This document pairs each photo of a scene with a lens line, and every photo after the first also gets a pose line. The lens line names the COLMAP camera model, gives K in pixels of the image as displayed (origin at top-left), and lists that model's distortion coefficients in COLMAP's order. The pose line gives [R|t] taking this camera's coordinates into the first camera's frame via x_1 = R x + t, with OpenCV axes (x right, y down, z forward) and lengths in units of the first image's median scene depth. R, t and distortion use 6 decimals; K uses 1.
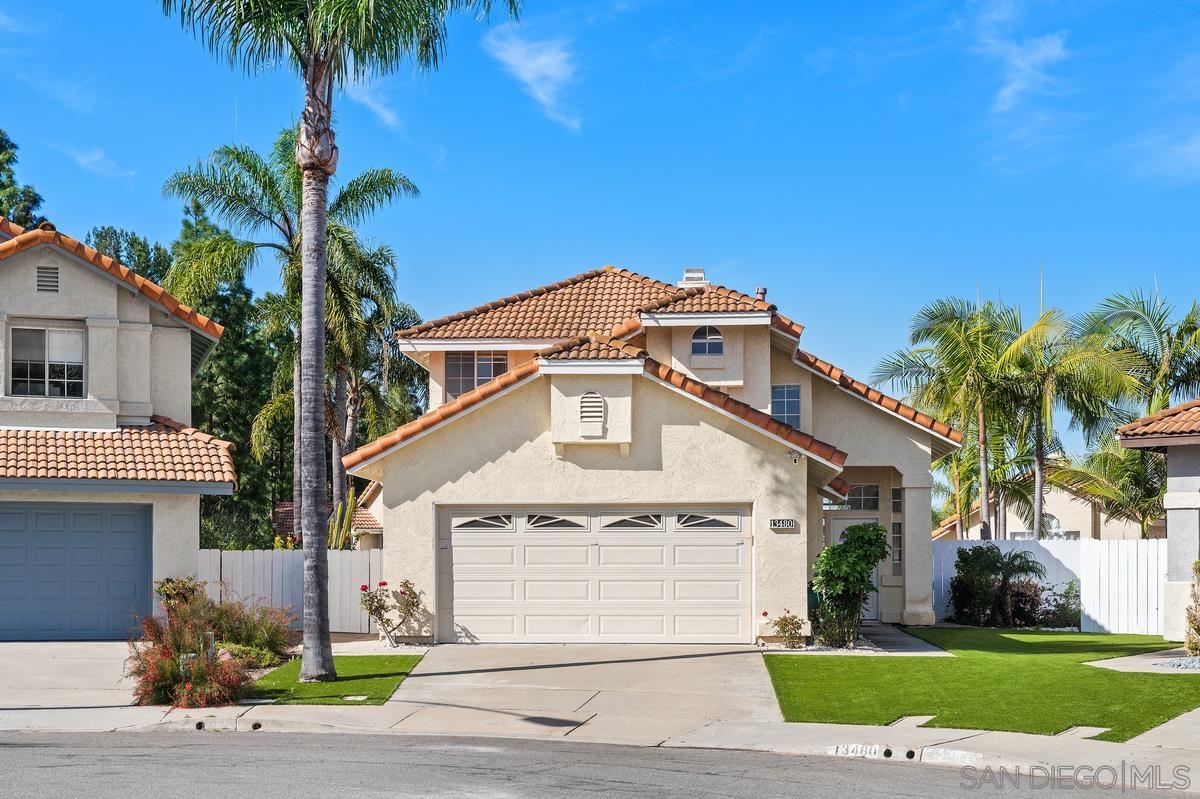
lens RADIAL K [[1649.4, 0, 598.2], [0, 1649.4, 491.5], [0, 0, 1]] dist [0.007454, 0.034533]
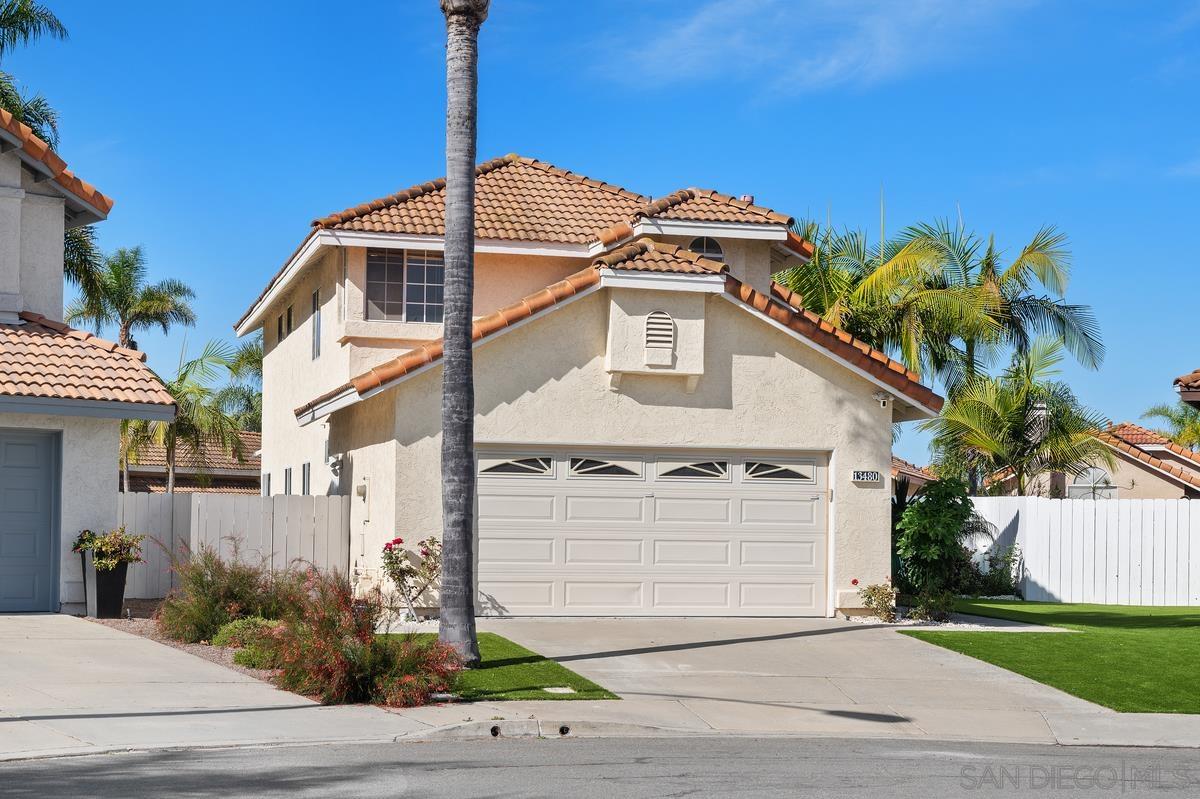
lens RADIAL K [[1944.3, 0, 600.0], [0, 1944.3, 399.5], [0, 0, 1]] dist [0.038706, 0.030033]
pose [[0.946695, 0.034469, 0.320281, -0.337574], [-0.030590, 0.999385, -0.017134, 0.001232], [-0.320675, 0.006423, 0.947167, 0.087276]]
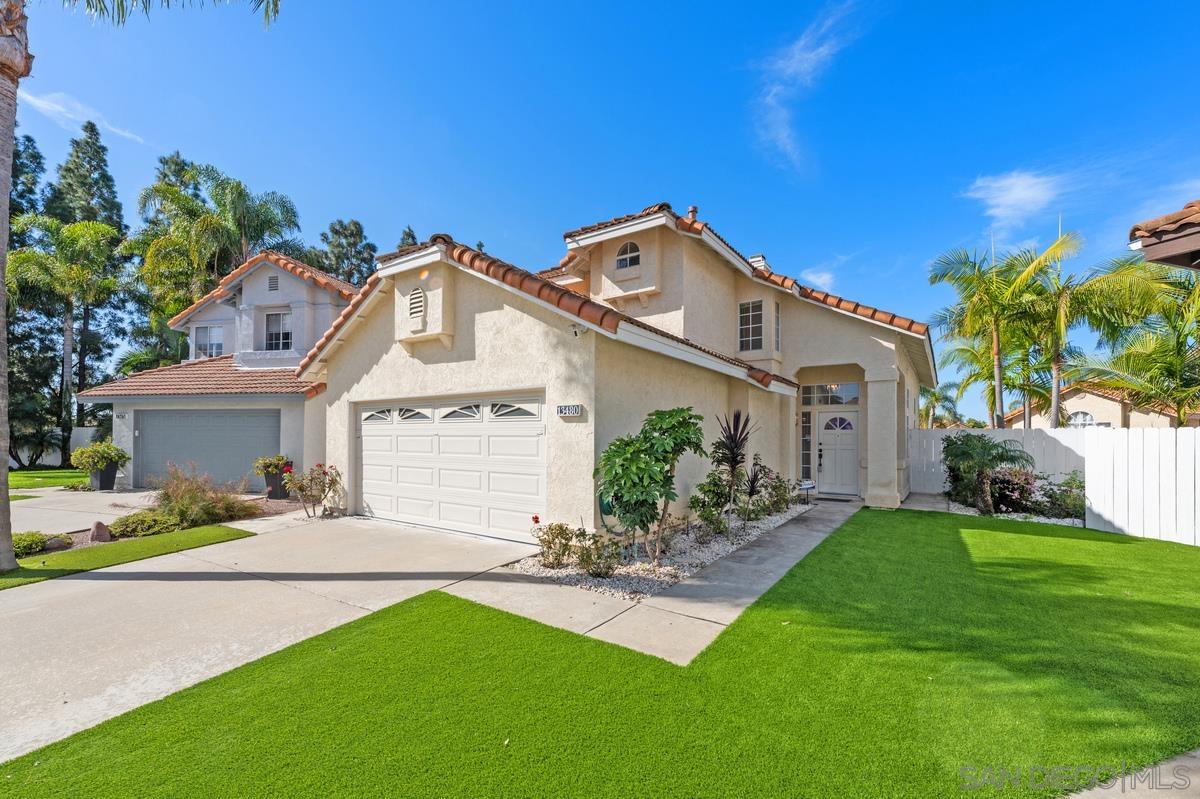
lens RADIAL K [[493.9, 0, 591.6], [0, 493.9, 427.3], [0, 0, 1]] dist [0.000713, 0.000133]
pose [[0.858032, -0.005684, -0.513565, 0.246772], [0.018404, 0.999637, 0.019685, 0.022927], [0.513266, -0.026342, 0.857825, 0.776273]]
